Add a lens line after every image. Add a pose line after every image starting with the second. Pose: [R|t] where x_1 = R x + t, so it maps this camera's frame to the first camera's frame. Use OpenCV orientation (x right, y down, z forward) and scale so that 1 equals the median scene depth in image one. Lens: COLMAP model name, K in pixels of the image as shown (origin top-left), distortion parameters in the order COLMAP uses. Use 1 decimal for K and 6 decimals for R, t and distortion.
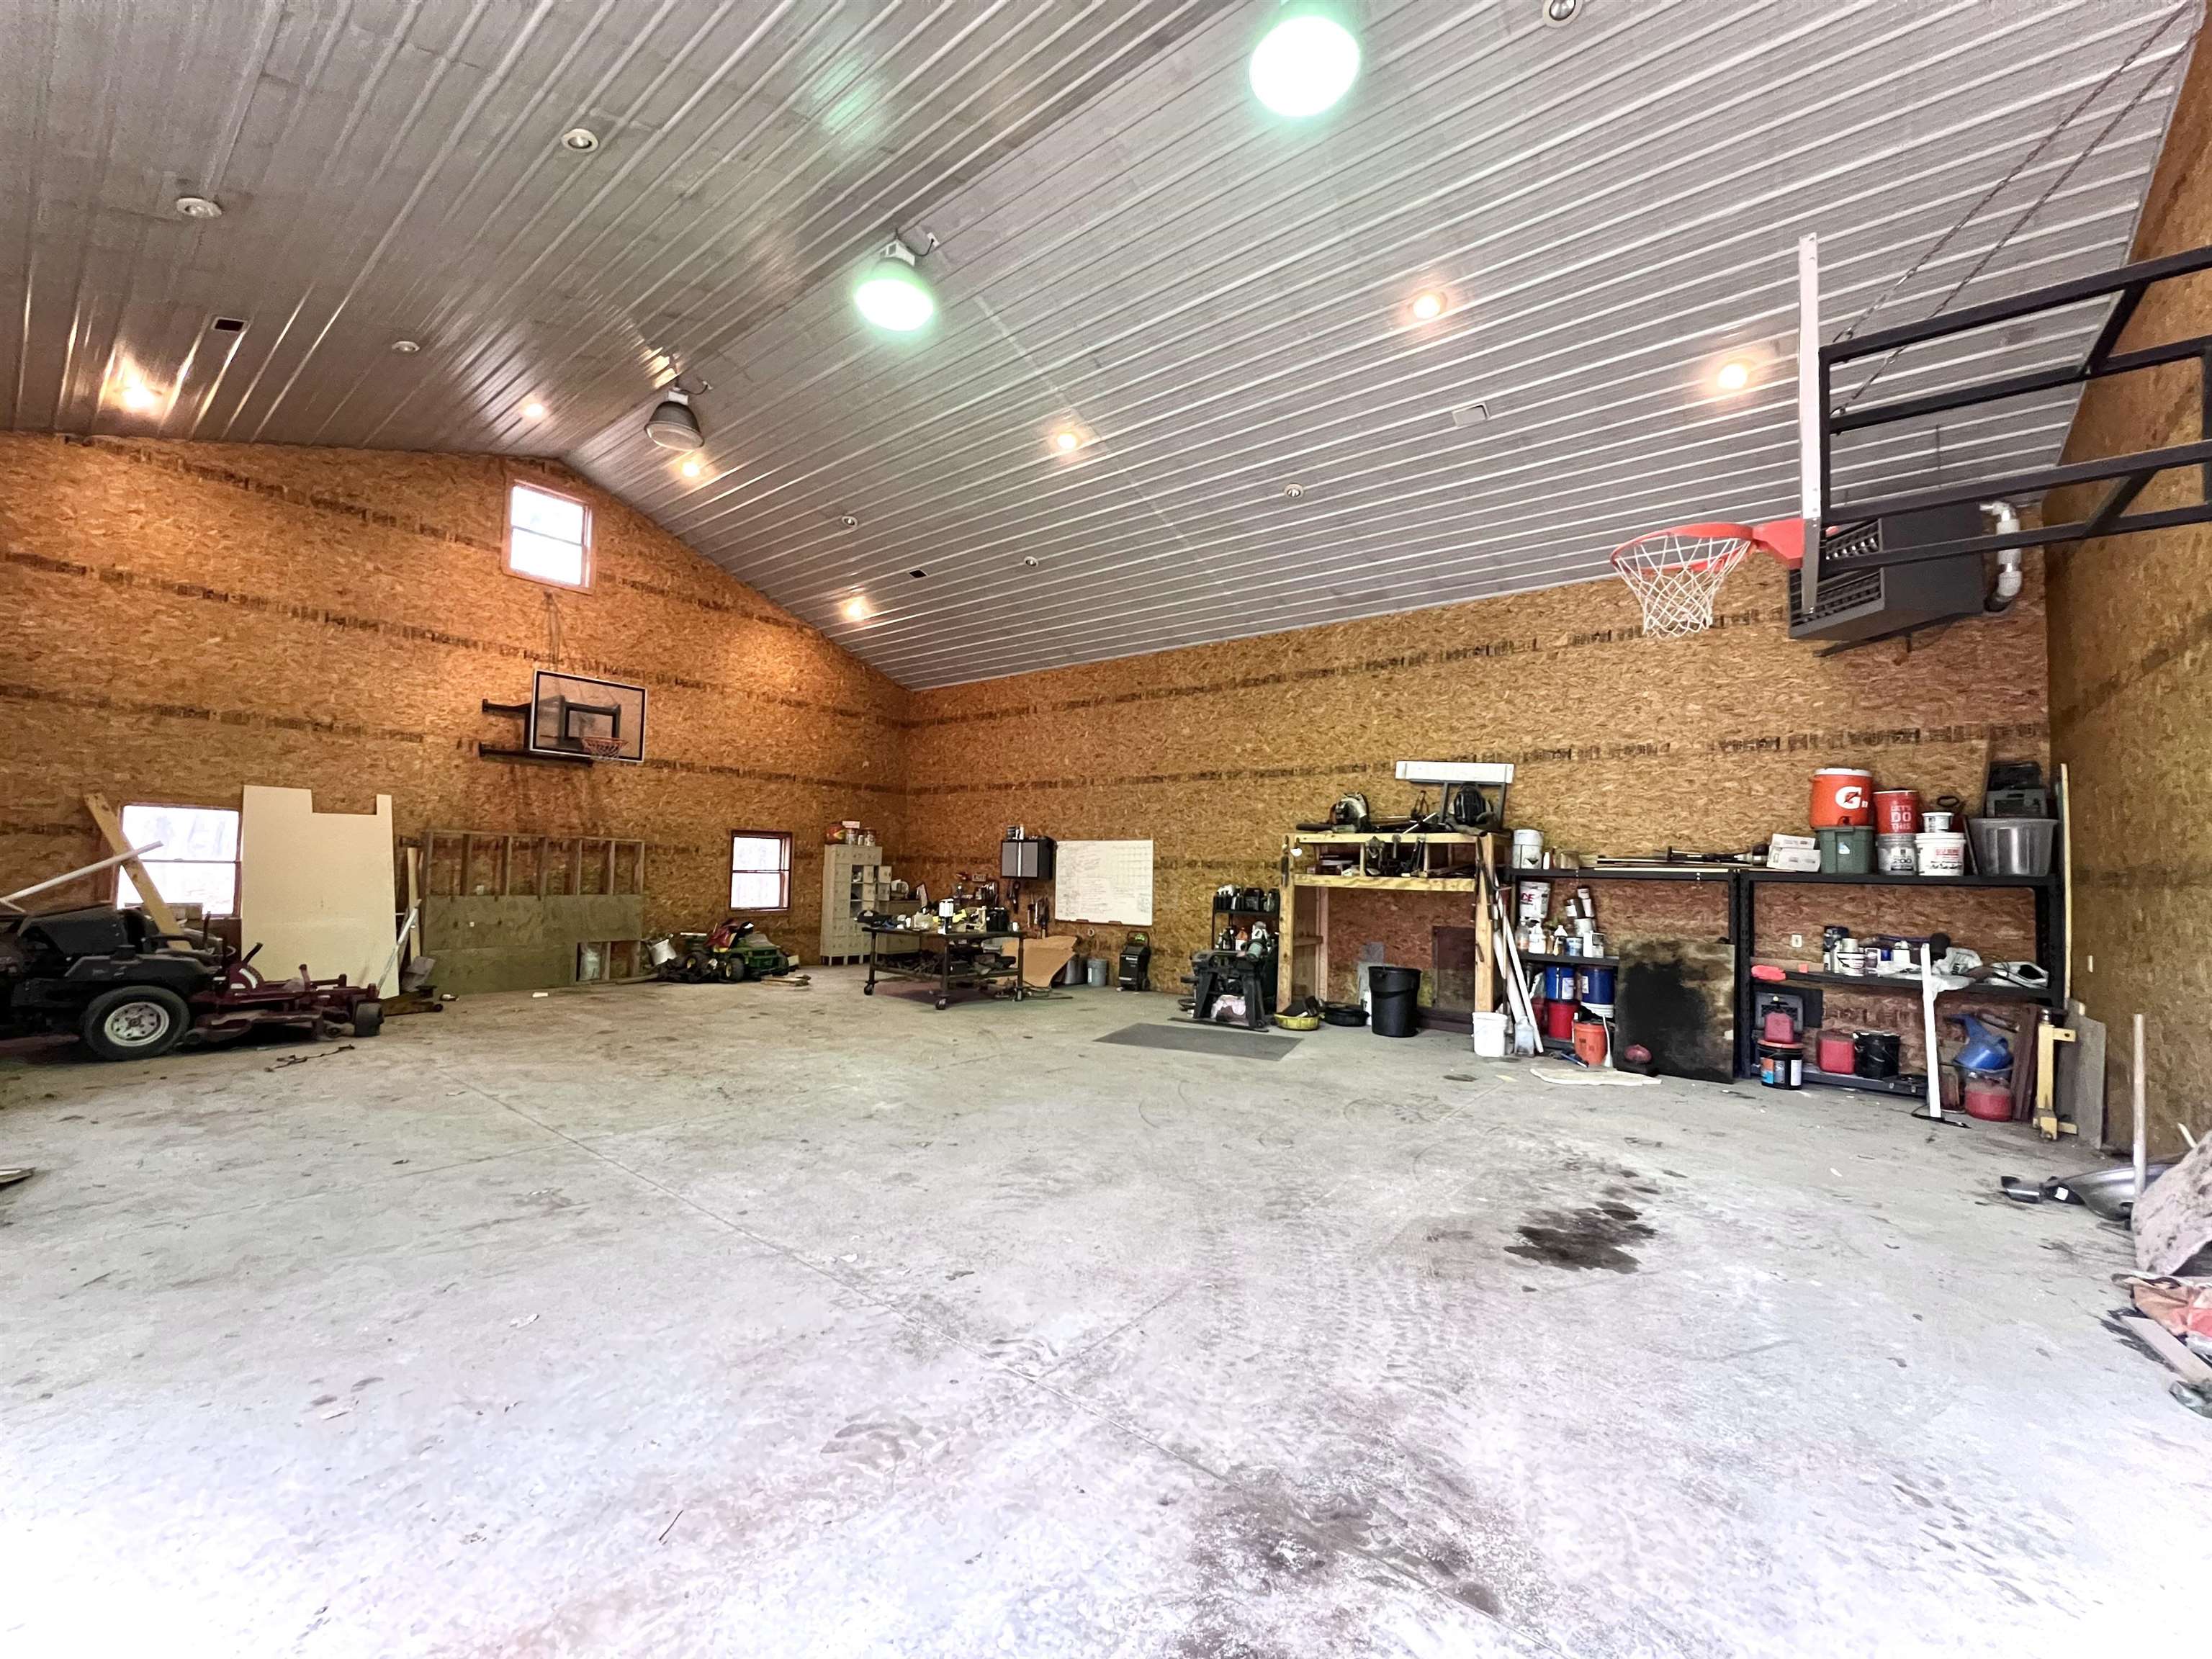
lens RADIAL K [[885.6, 0, 1109.0], [0, 885.6, 831.7], [0, 0, 1]] dist [0.000092, 0.000412]
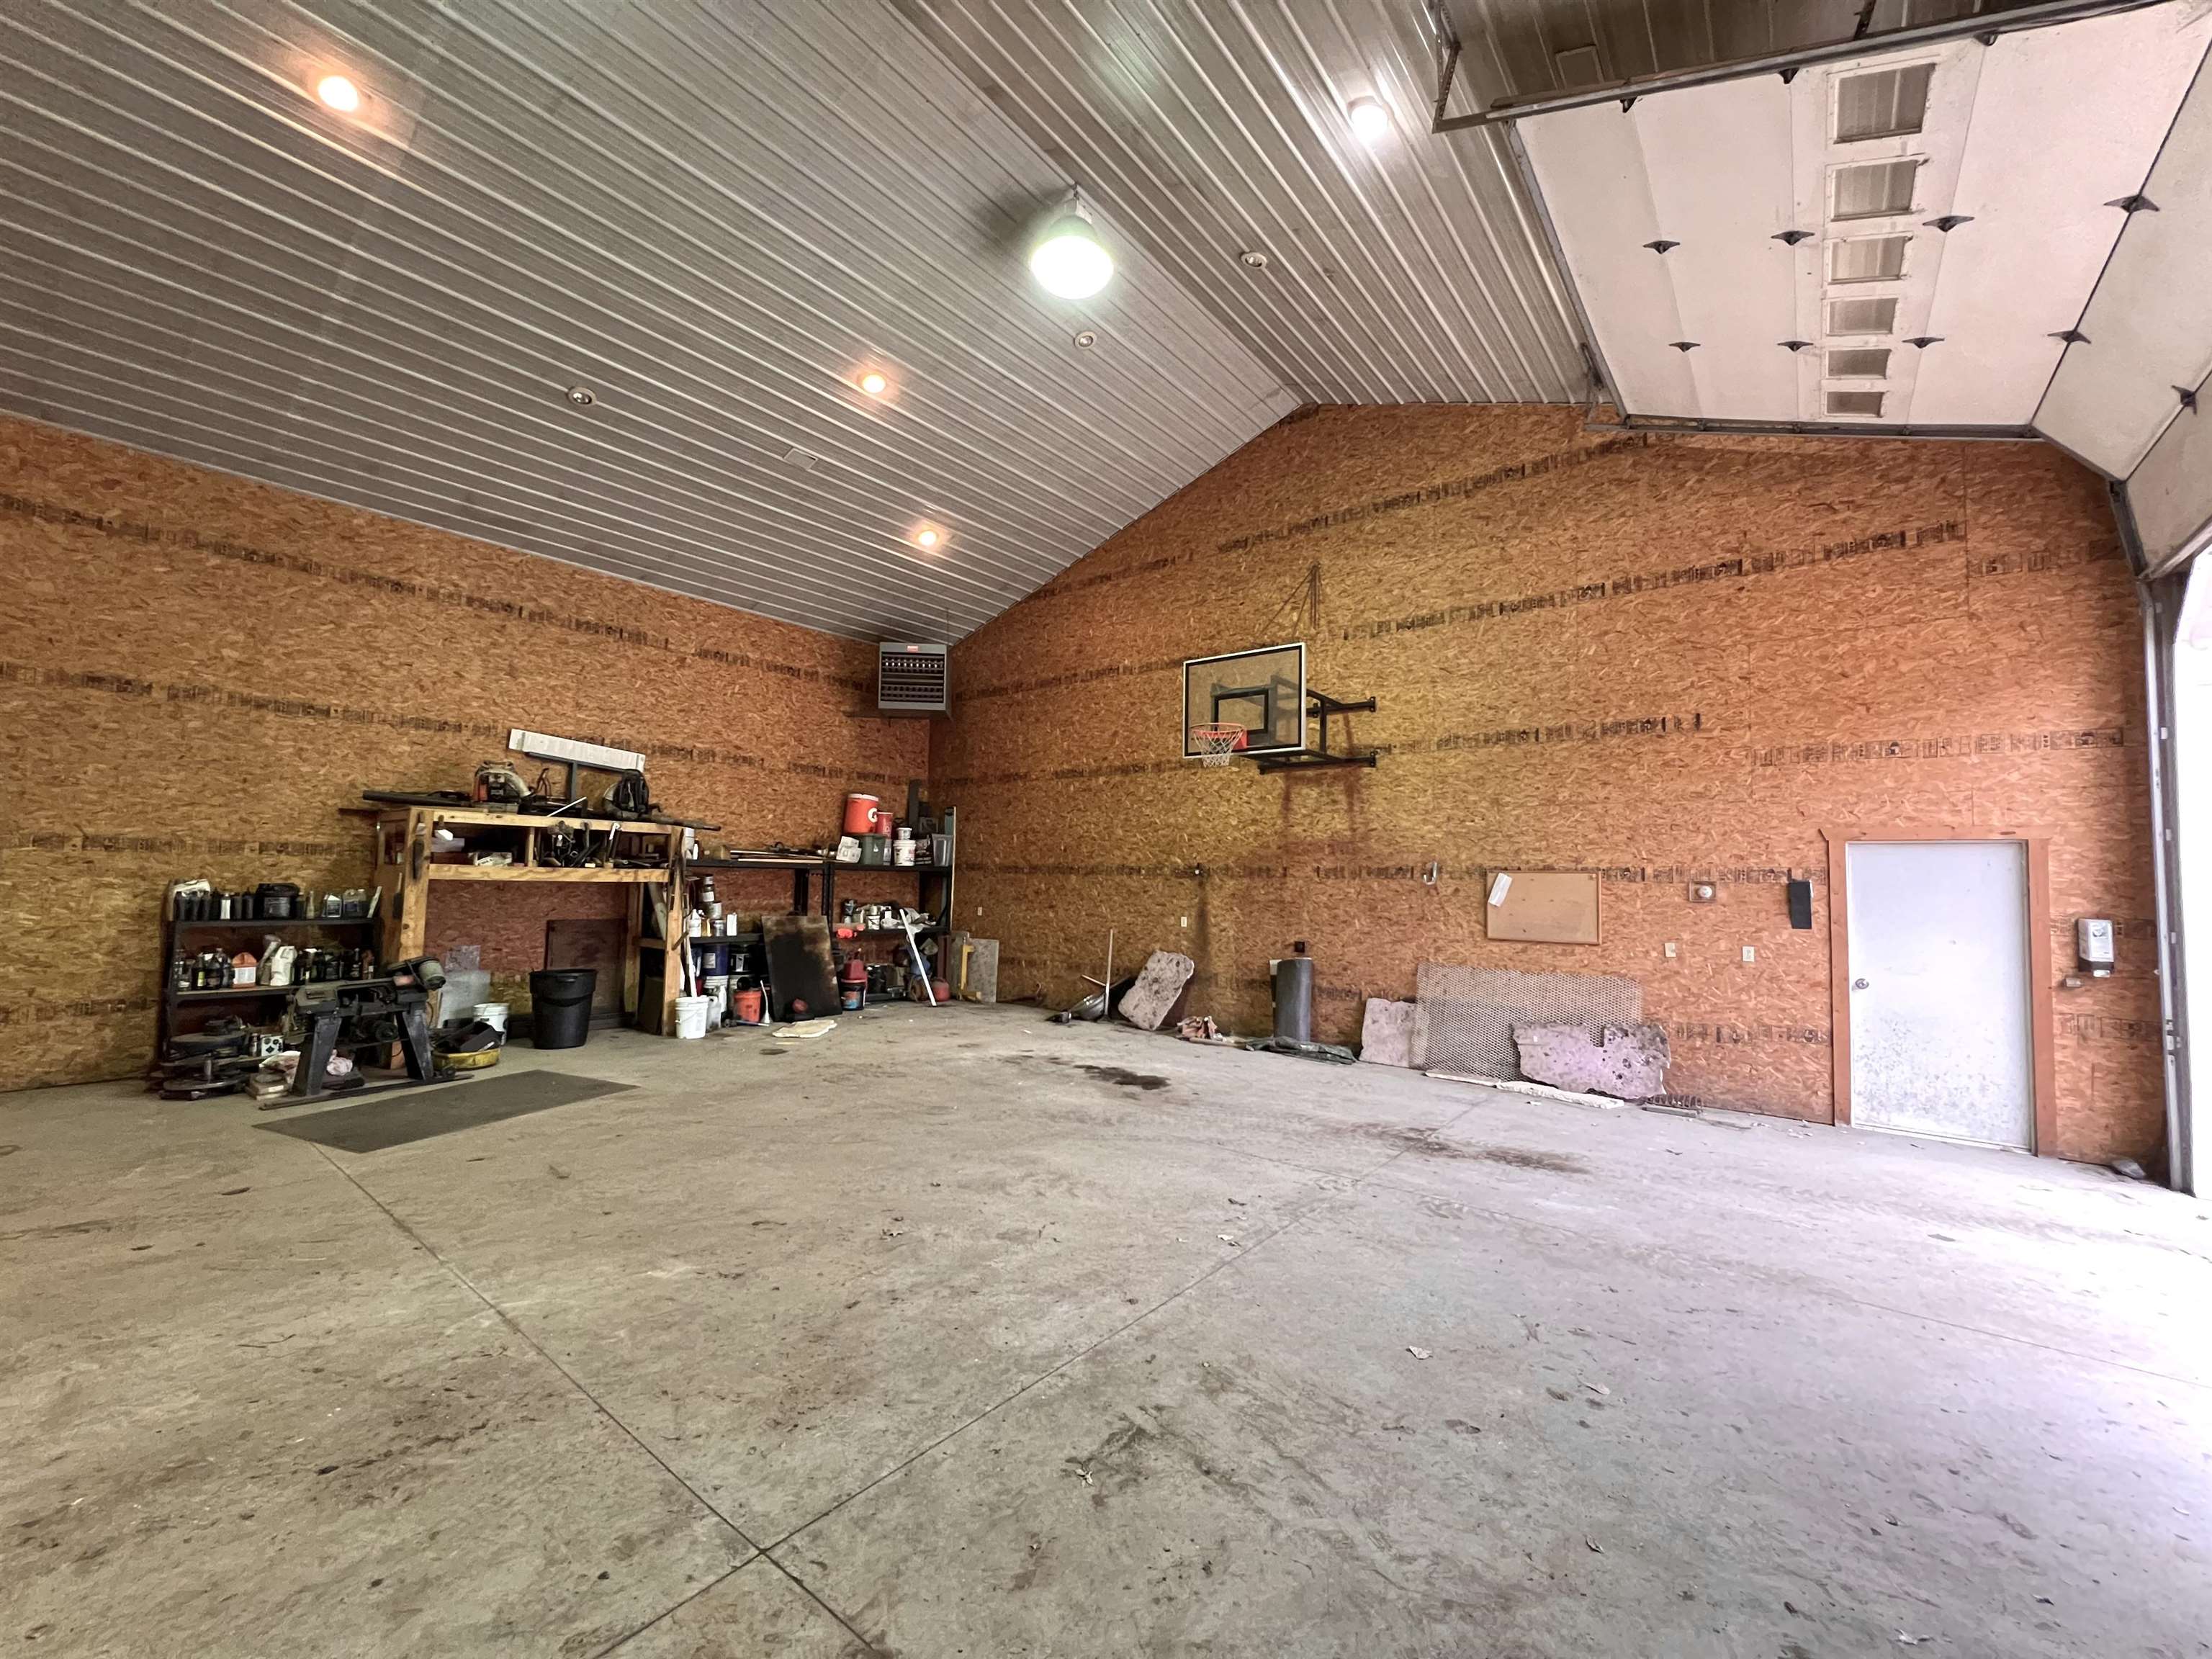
lens RADIAL K [[881.7, 0, 1114.4], [0, 881.7, 830.3], [0, 0, 1]] dist [-0.000767, 0.000040]
pose [[-0.001135, 0.027949, 0.999609, -0.896451], [-0.067377, 0.997336, -0.027962, 0.003470], [-0.997727, -0.067382, 0.000751, 0.738130]]
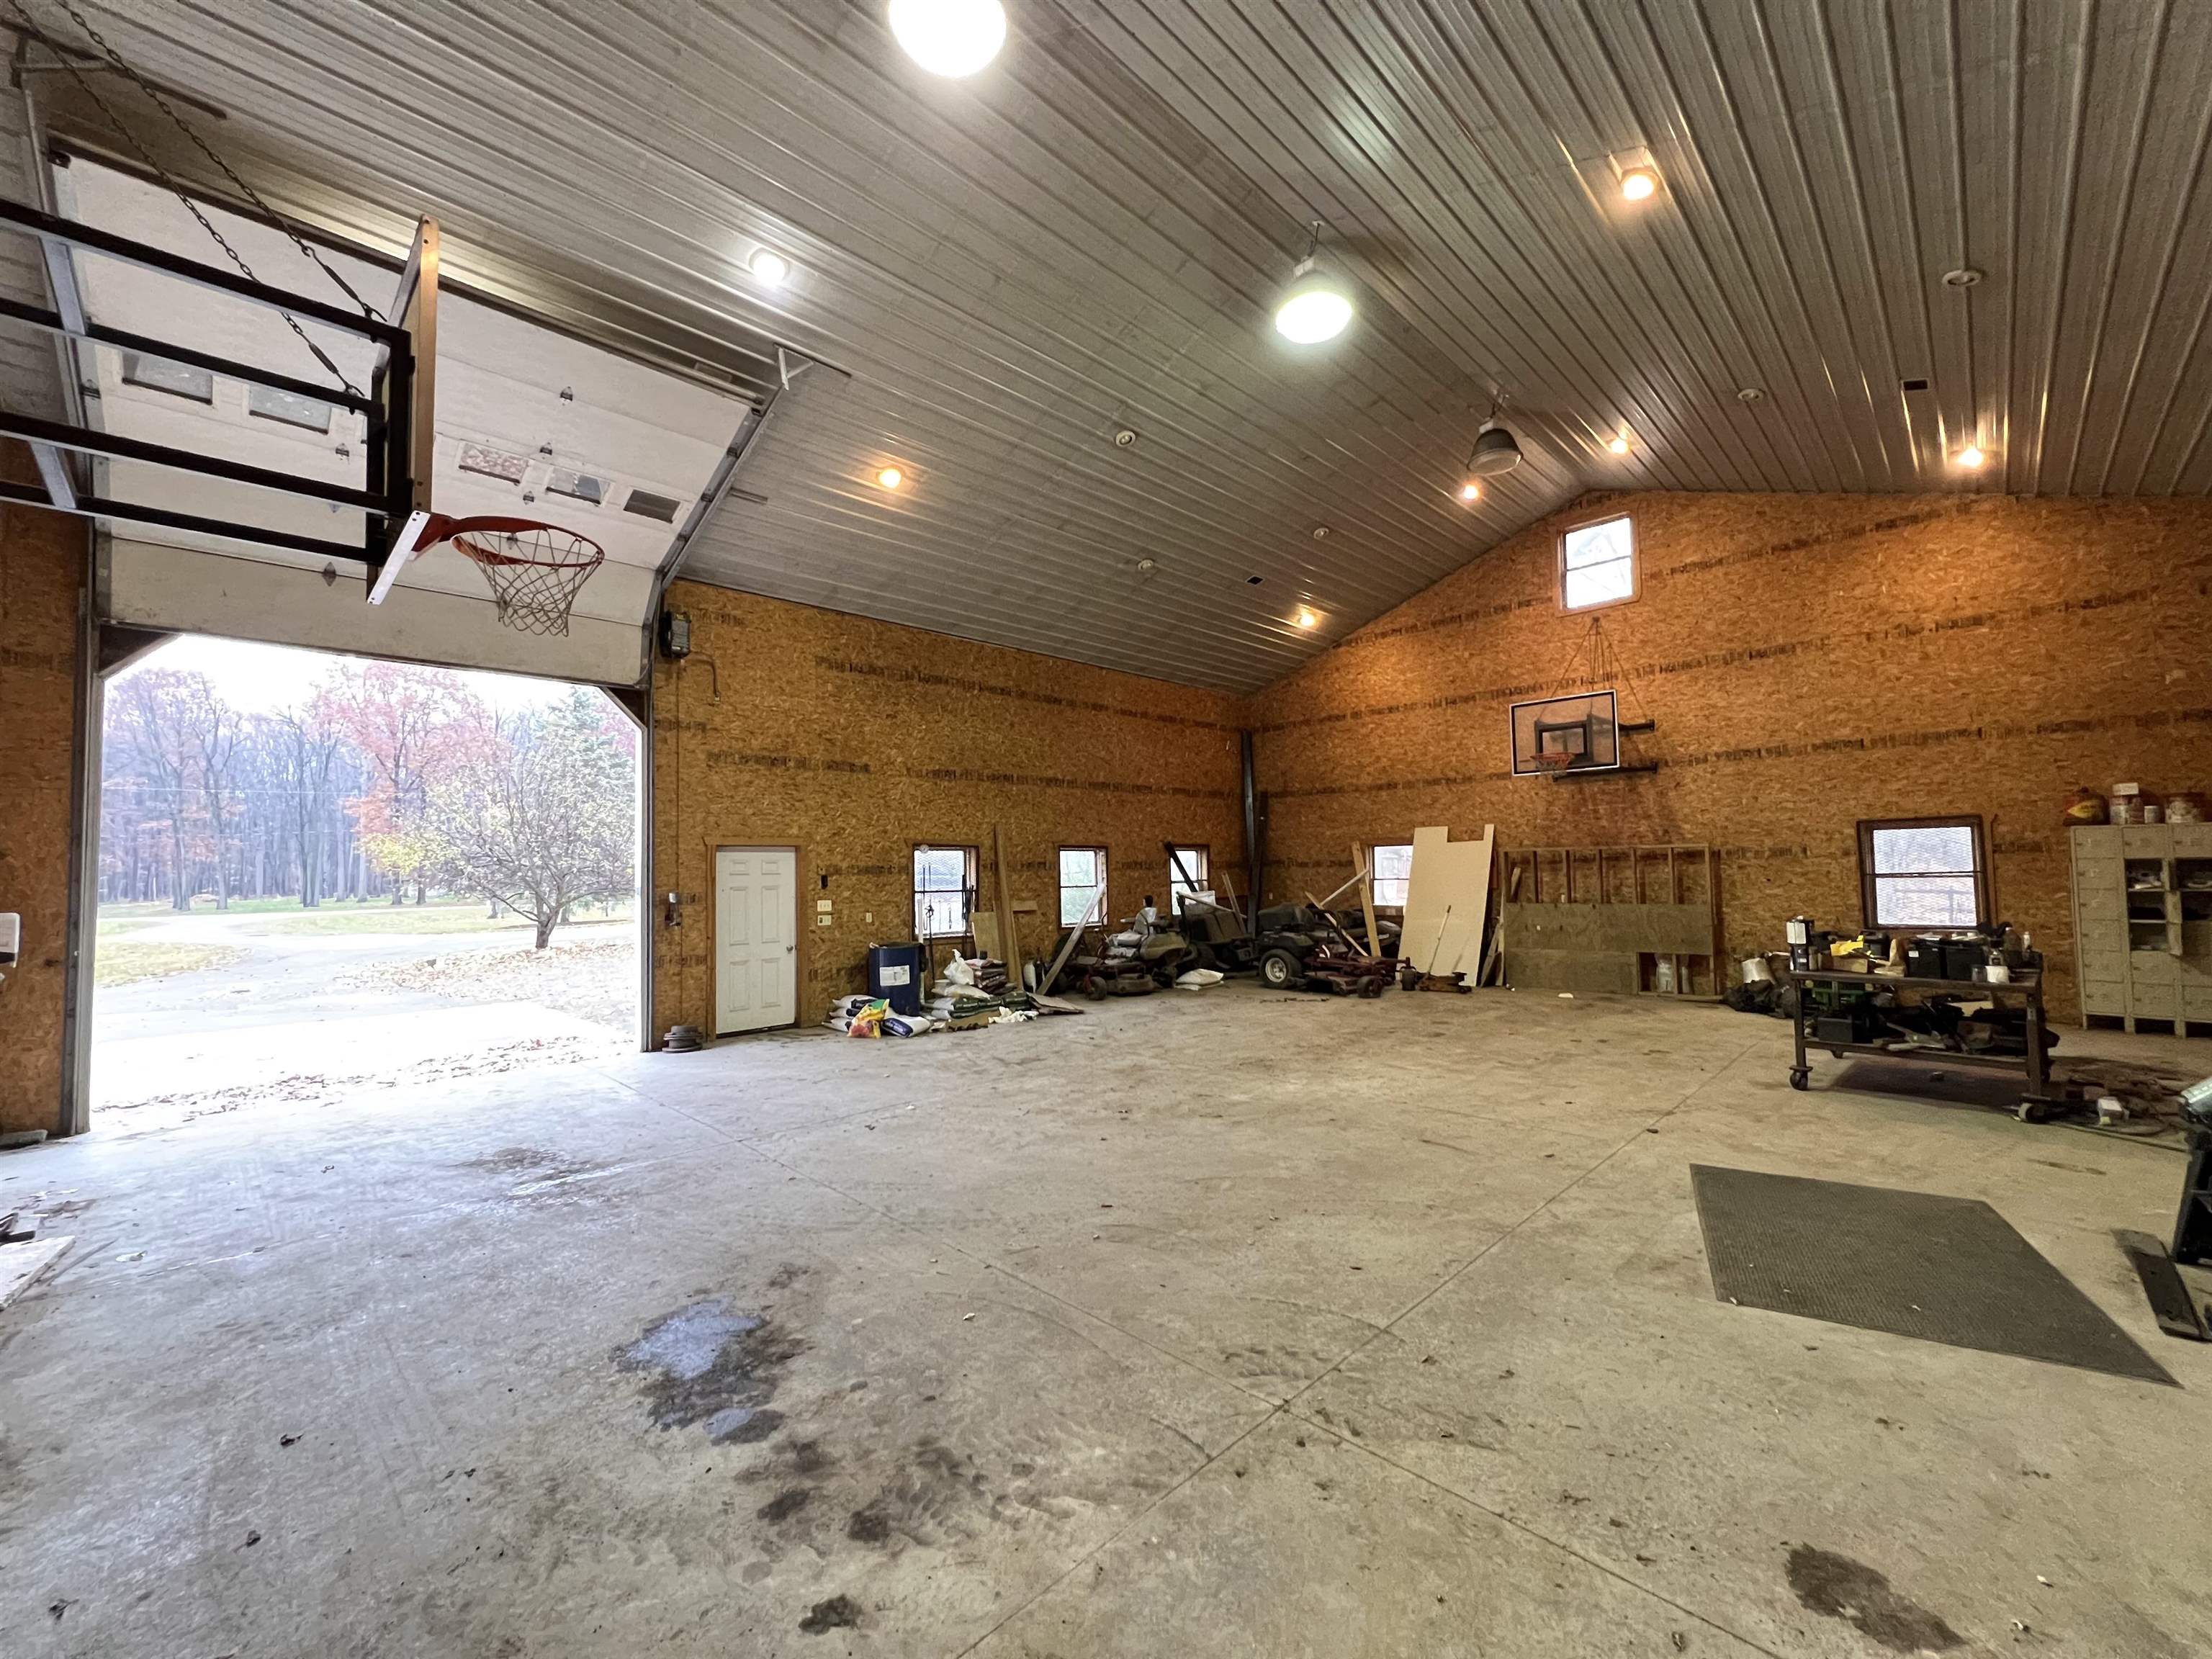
lens RADIAL K [[885.6, 0, 1109.0], [0, 885.6, 831.7], [0, 0, 1]] dist [0.000092, 0.000412]
pose [[-0.122946, -0.069879, -0.989950, 0.893359], [0.059585, 0.995199, -0.077649, 0.061610], [0.990623, -0.068533, -0.118192, 1.023199]]
